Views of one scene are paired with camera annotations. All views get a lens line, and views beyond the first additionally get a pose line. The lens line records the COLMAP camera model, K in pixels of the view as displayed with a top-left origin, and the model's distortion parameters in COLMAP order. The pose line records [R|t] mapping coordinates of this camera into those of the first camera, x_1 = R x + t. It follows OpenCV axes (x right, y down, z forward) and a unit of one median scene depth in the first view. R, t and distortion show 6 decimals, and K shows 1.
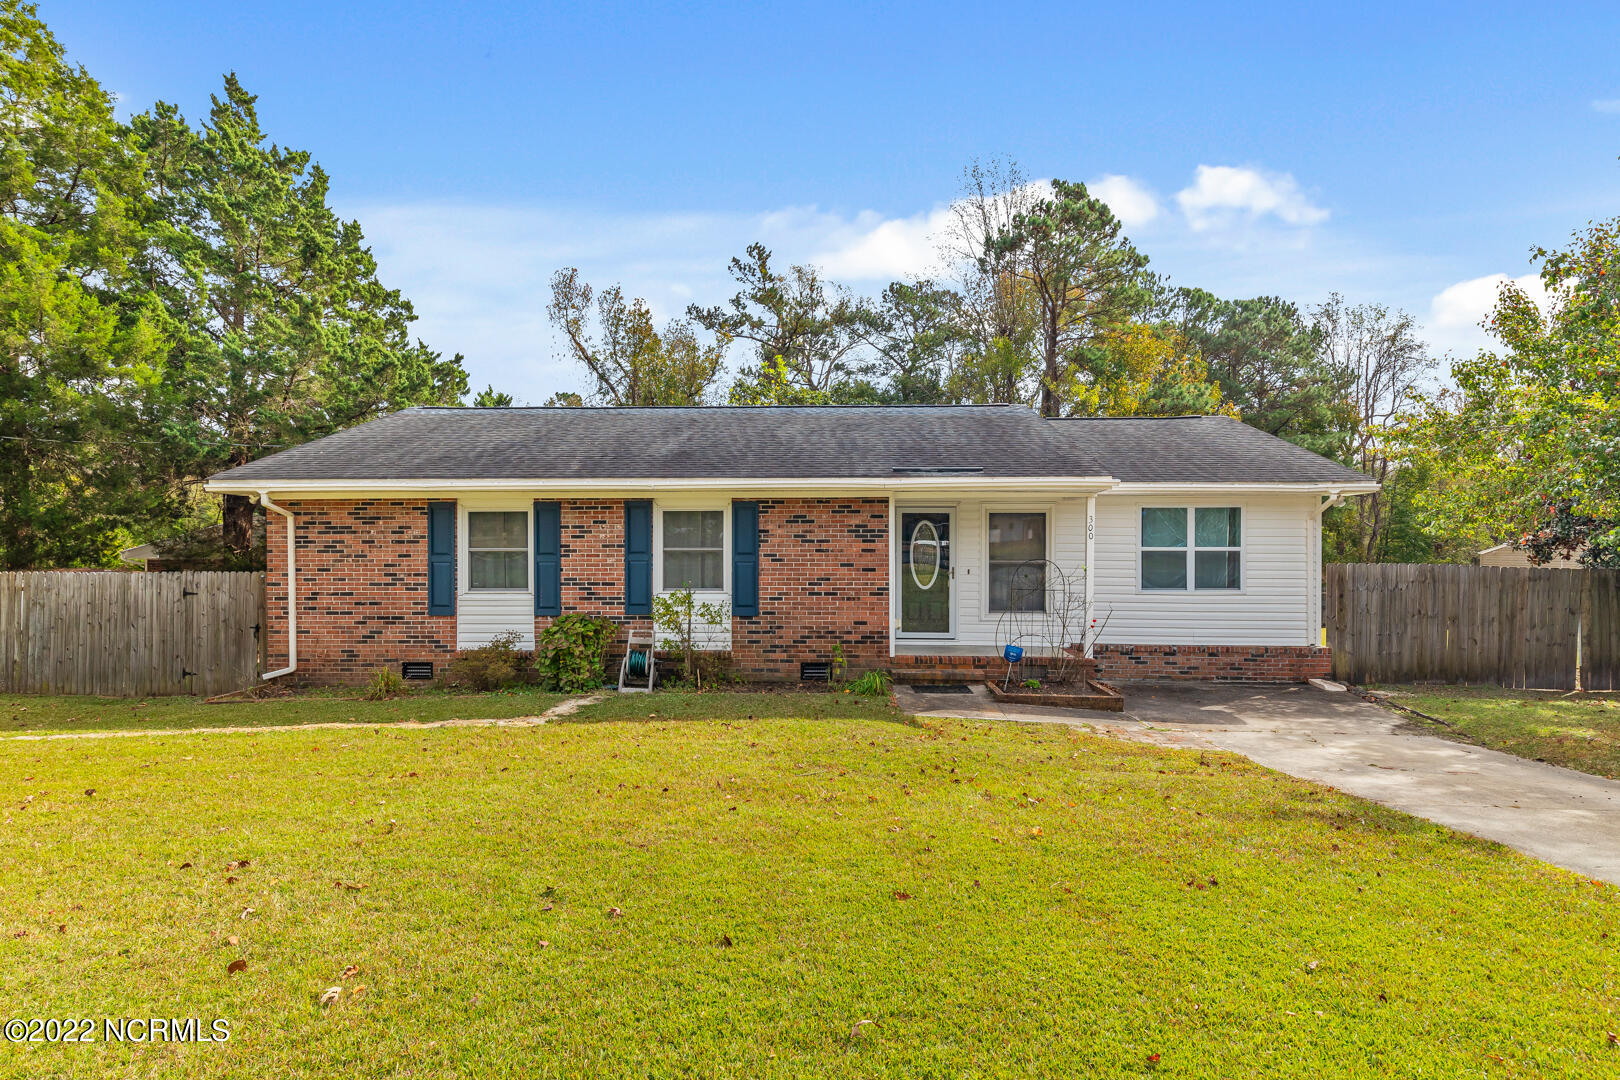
lens RADIAL K [[793.5, 0, 826.0], [0, 793.5, 560.3], [0, 0, 1]] dist [0.012609, 0.001215]
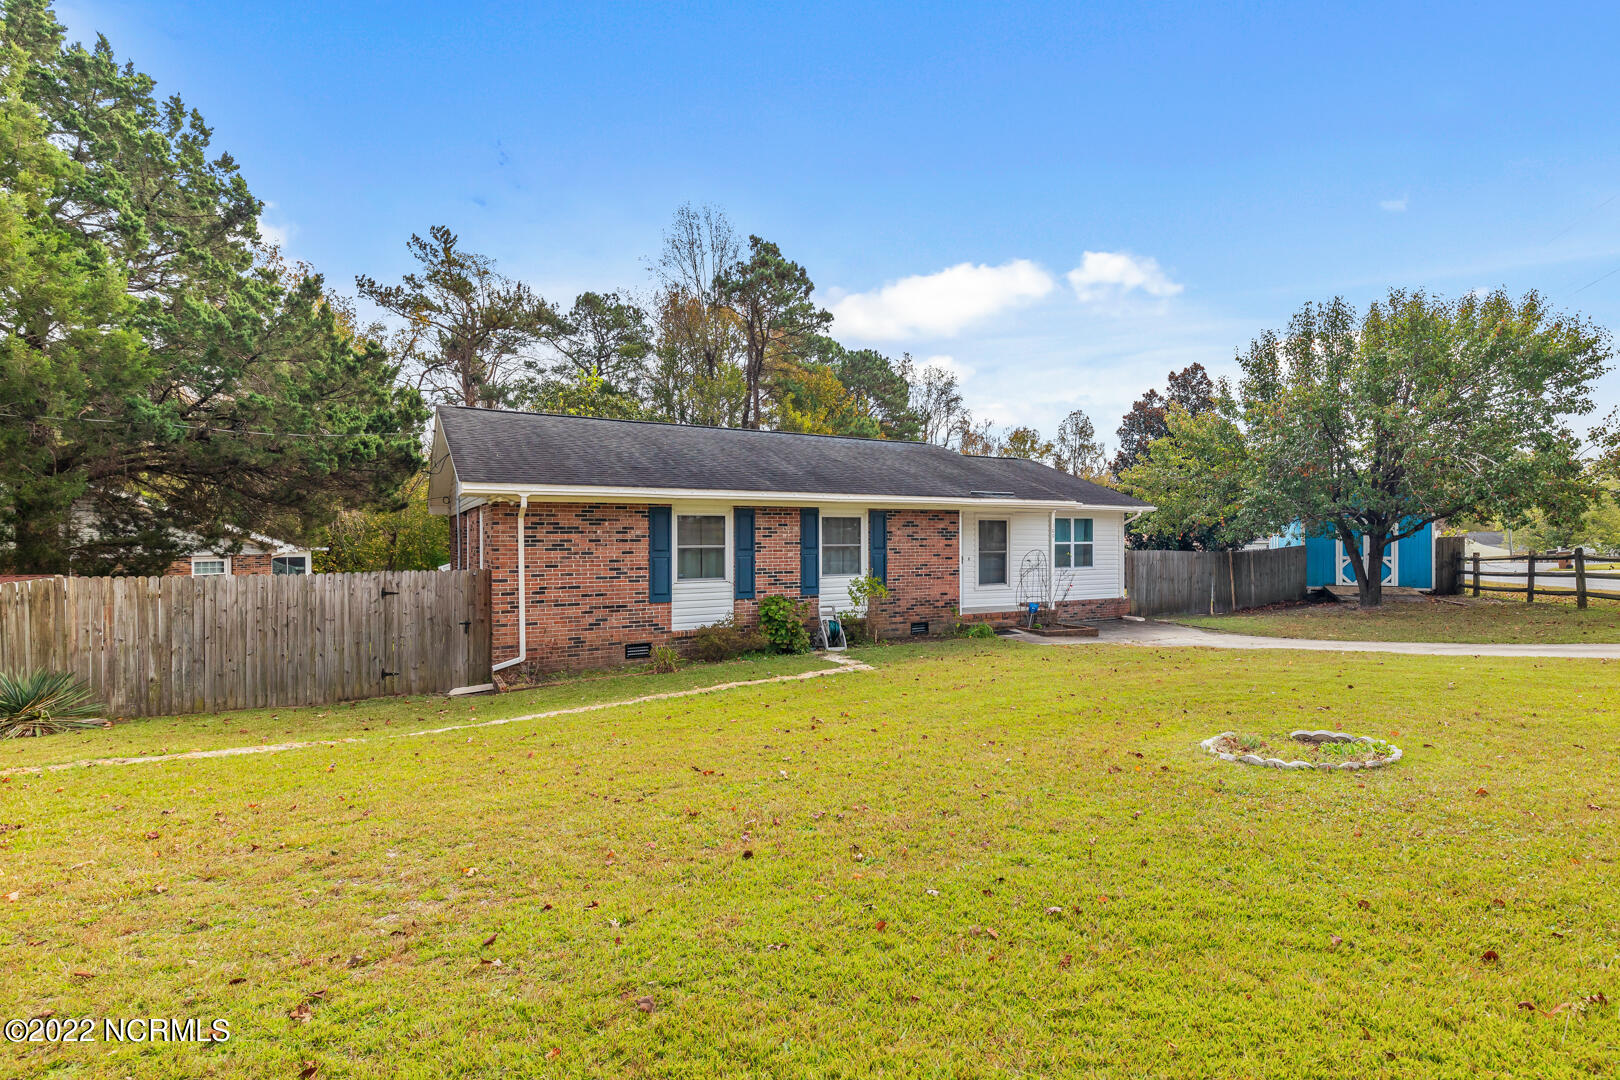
lens RADIAL K [[734.2, 0, 876.4], [0, 734.2, 555.5], [0, 0, 1]] dist [0.010075, -0.003566]
pose [[0.842477, -0.013956, 0.538551, -0.738220], [0.014305, 0.999891, 0.003533, 0.000047], [-0.538542, 0.004728, 0.842585, -0.089021]]
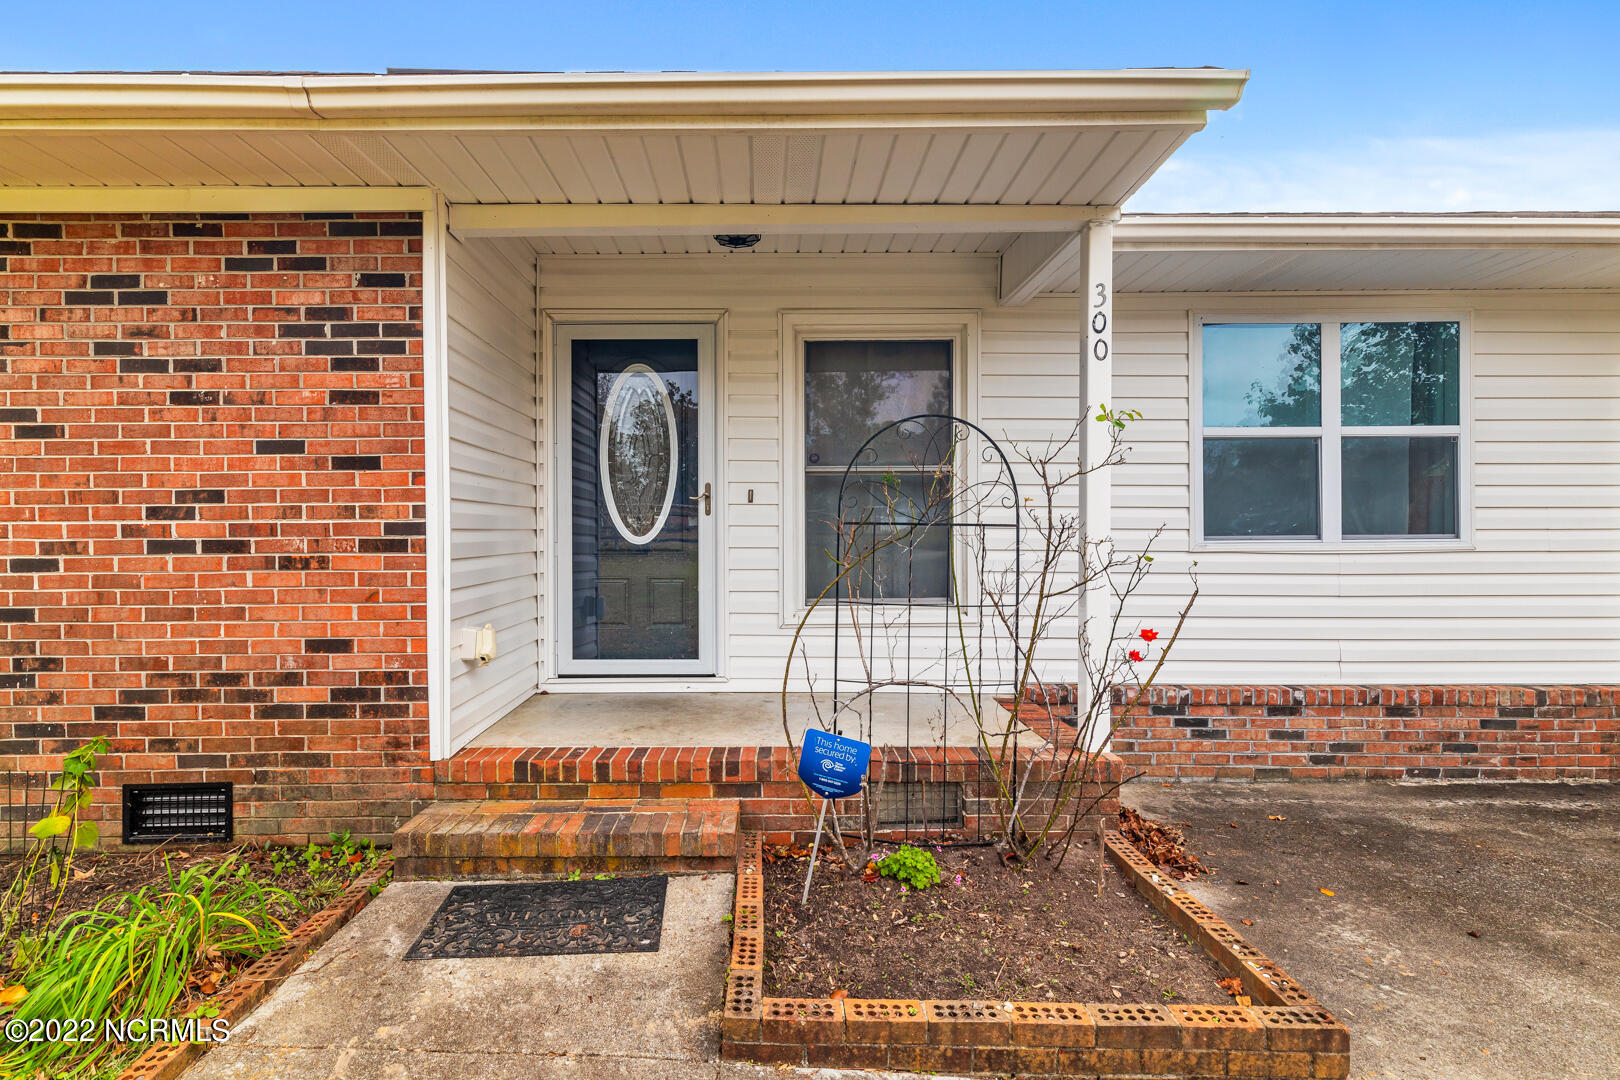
lens RADIAL K [[734.2, 0, 767.1], [0, 734.2, 544.3], [0, 0, 1]] dist [0.010075, -0.003566]
pose [[0.999615, -0.007298, 0.026772, 0.180746], [0.007658, 0.999881, -0.013382, 0.042748], [-0.026671, 0.013582, 0.999552, 0.660815]]
